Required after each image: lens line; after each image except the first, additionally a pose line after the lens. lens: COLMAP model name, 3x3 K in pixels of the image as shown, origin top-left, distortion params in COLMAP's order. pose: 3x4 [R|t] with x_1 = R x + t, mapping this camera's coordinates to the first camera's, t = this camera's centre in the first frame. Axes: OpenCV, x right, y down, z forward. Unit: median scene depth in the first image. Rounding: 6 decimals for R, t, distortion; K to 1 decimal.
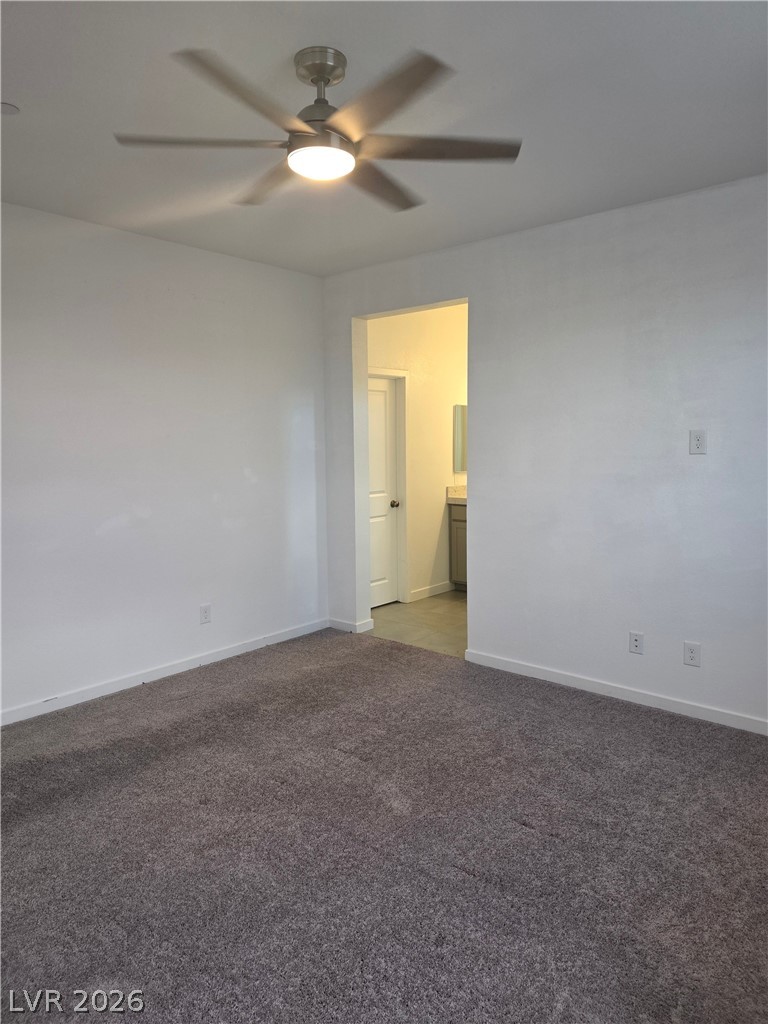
lens RADIAL K [[679.7, 0, 384.0], [0, 679.7, 512.0], [0, 0, 1]] dist [0.000051, -0.000010]
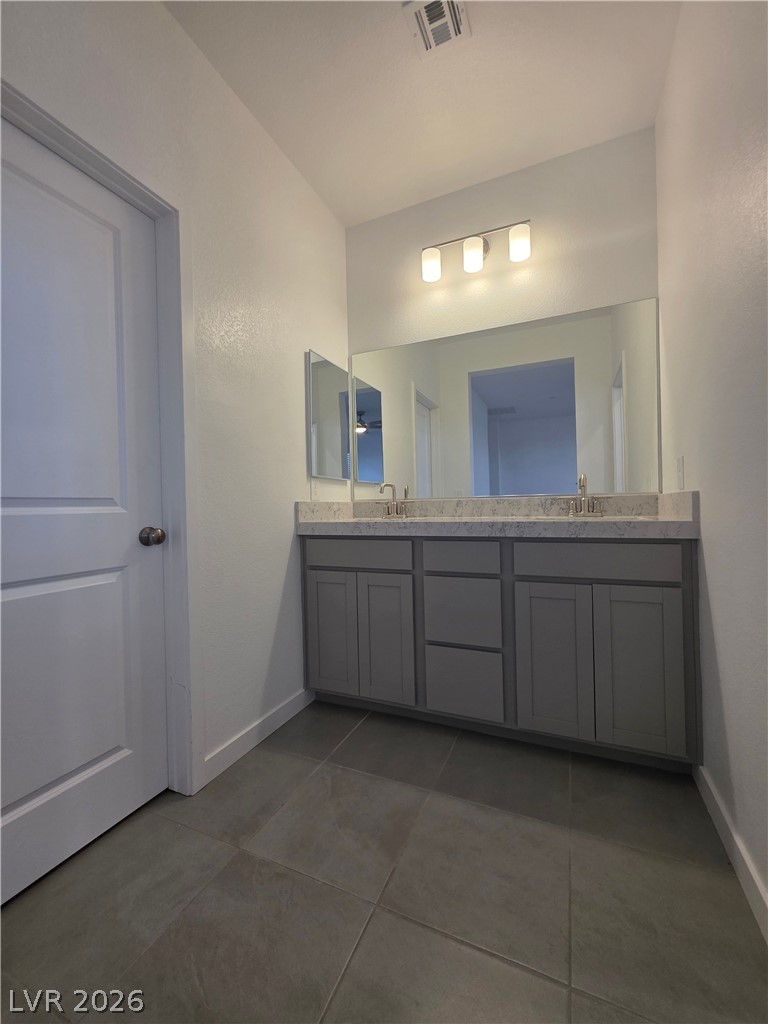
lens RADIAL K [[410.6, 0, 386.4], [0, 410.6, 505.9], [0, 0, 1]] dist [0.002667, 0.000069]
pose [[0.957372, -0.007544, 0.288760, 0.069568], [0.037018, 0.994620, -0.096748, -0.001657], [-0.286476, 0.103314, 0.952501, 0.698841]]
